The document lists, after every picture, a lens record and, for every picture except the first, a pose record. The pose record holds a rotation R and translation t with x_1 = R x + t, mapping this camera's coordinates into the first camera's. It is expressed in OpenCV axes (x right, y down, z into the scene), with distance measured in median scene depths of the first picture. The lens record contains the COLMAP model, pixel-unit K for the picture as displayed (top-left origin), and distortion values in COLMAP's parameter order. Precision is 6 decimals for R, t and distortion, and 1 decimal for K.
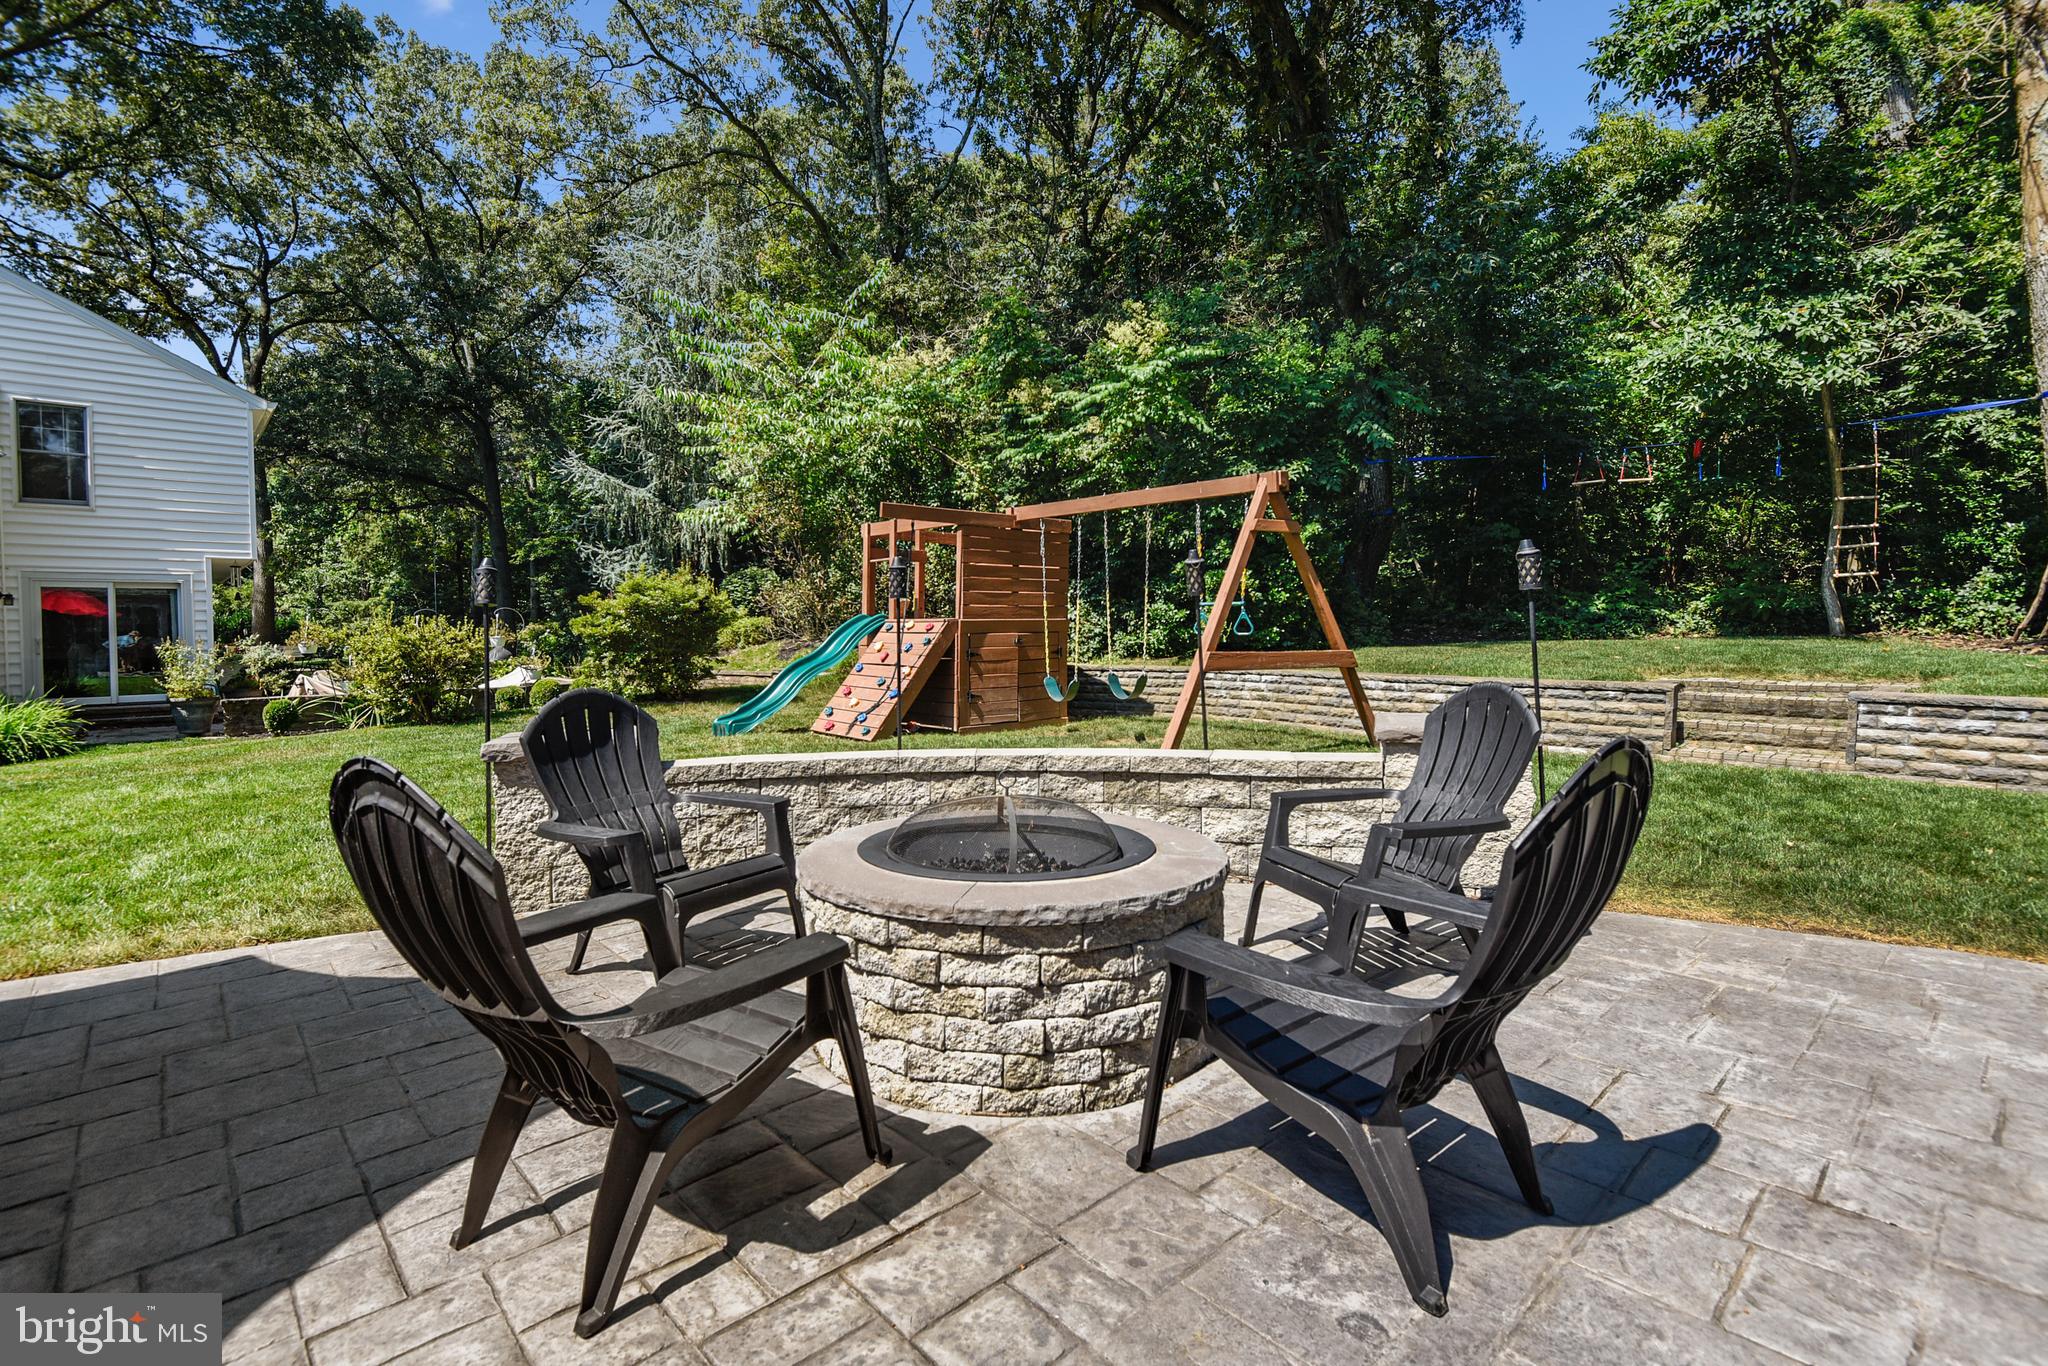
lens RADIAL K [[925.5, 0, 1024.9], [0, 925.5, 638.9], [0, 0, 1]] dist [0.014586, -0.014698]
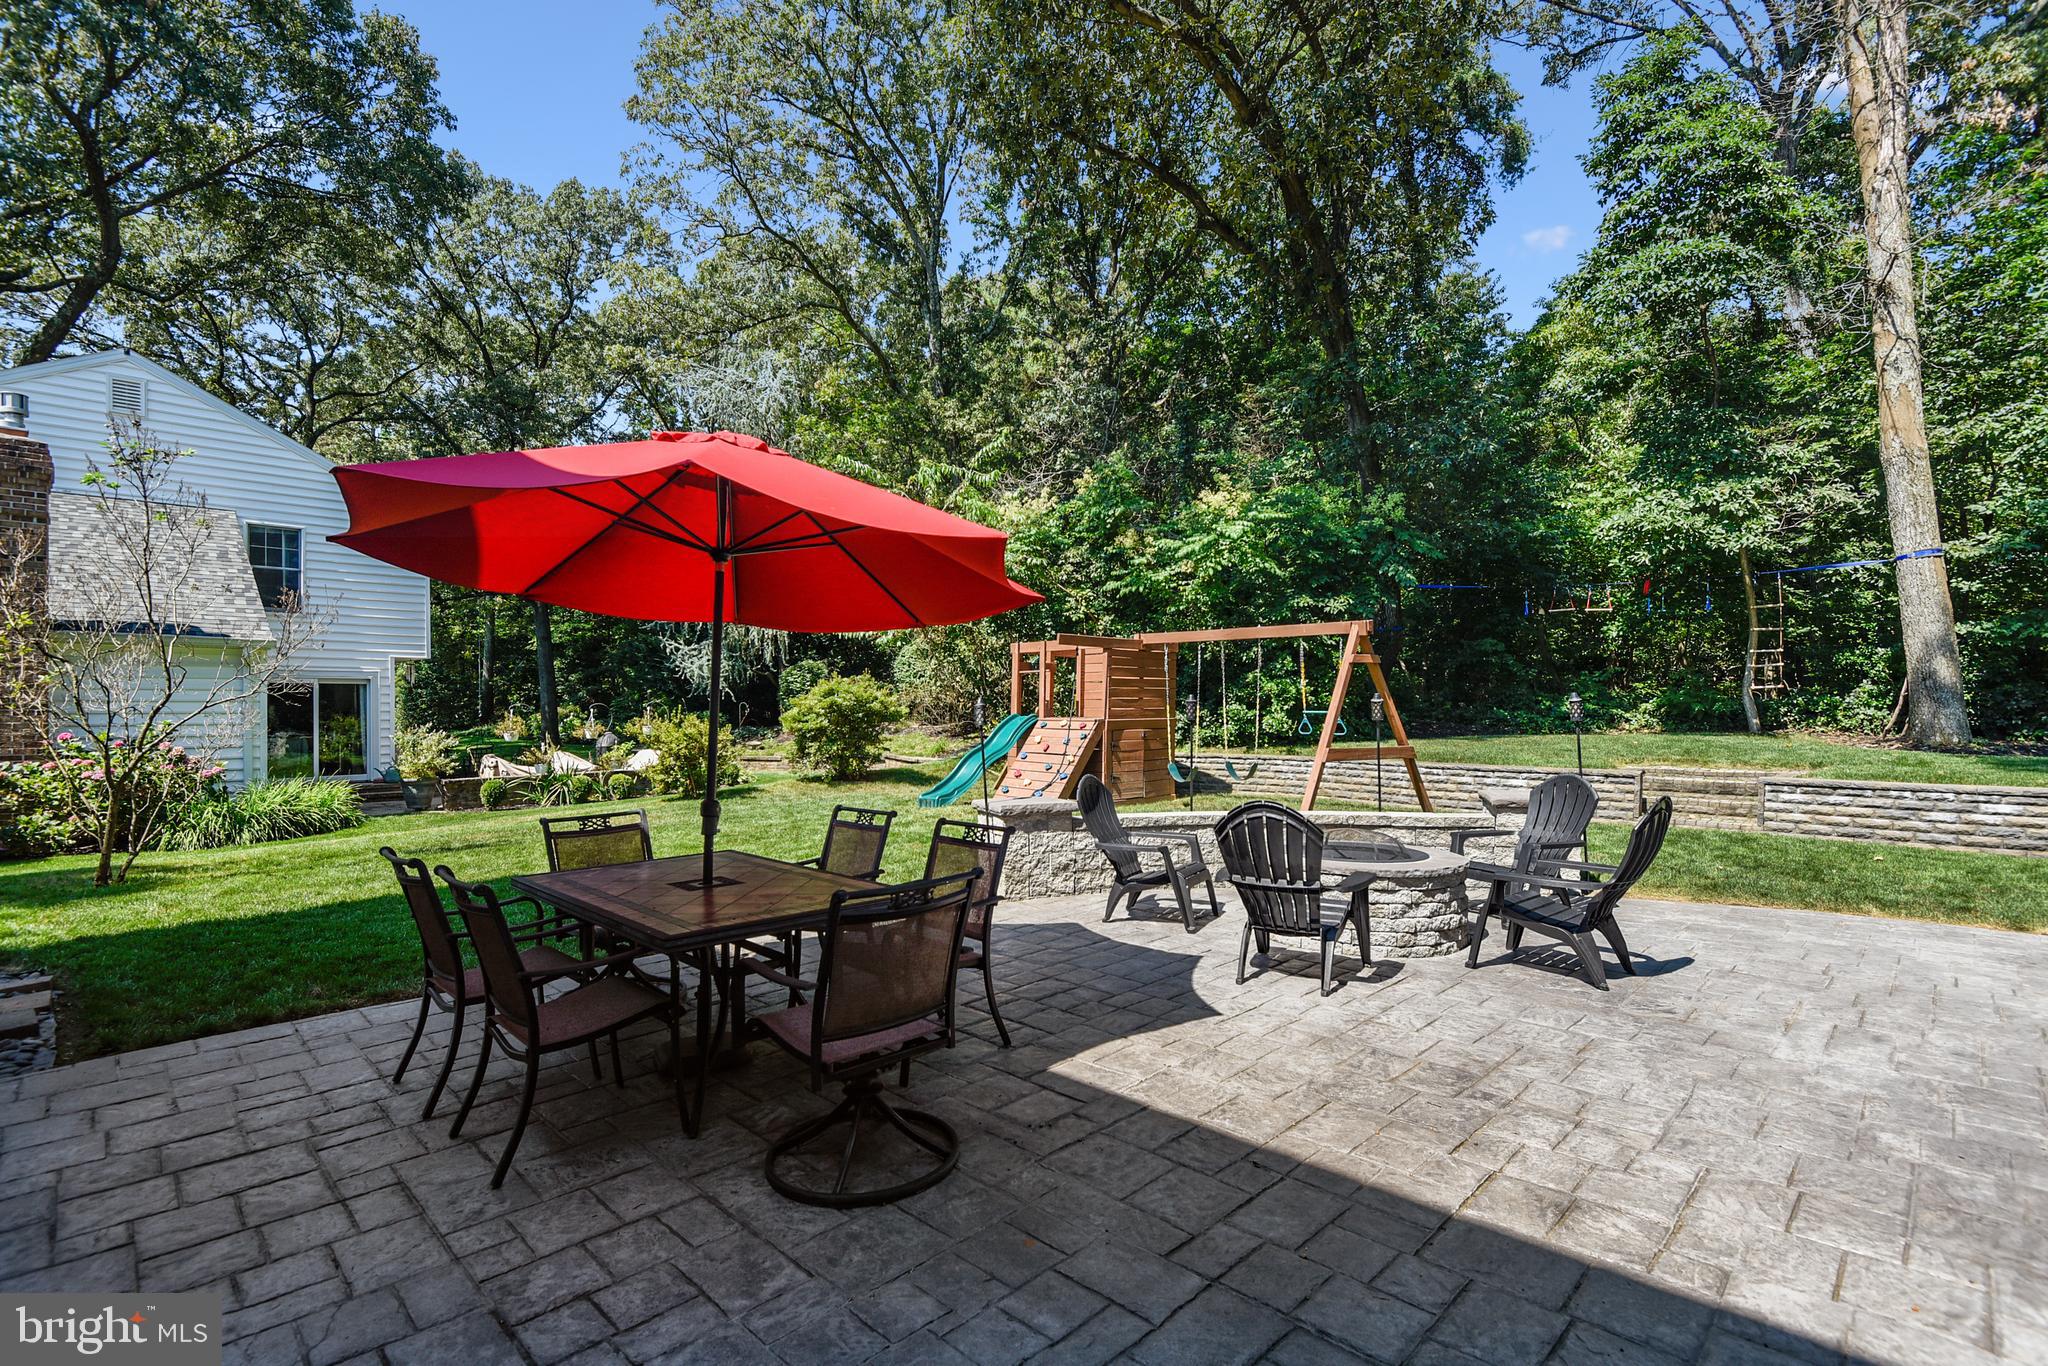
lens RADIAL K [[968.5, 0, 968.5], [0, 968.5, 686.8], [0, 0, 1]] dist [0.023006, -0.024142]
pose [[0.999471, 0.005329, 0.032089, -0.281369], [-0.004363, 0.999538, -0.030079, -0.023303], [-0.032234, 0.029923, 0.999032, -0.343121]]
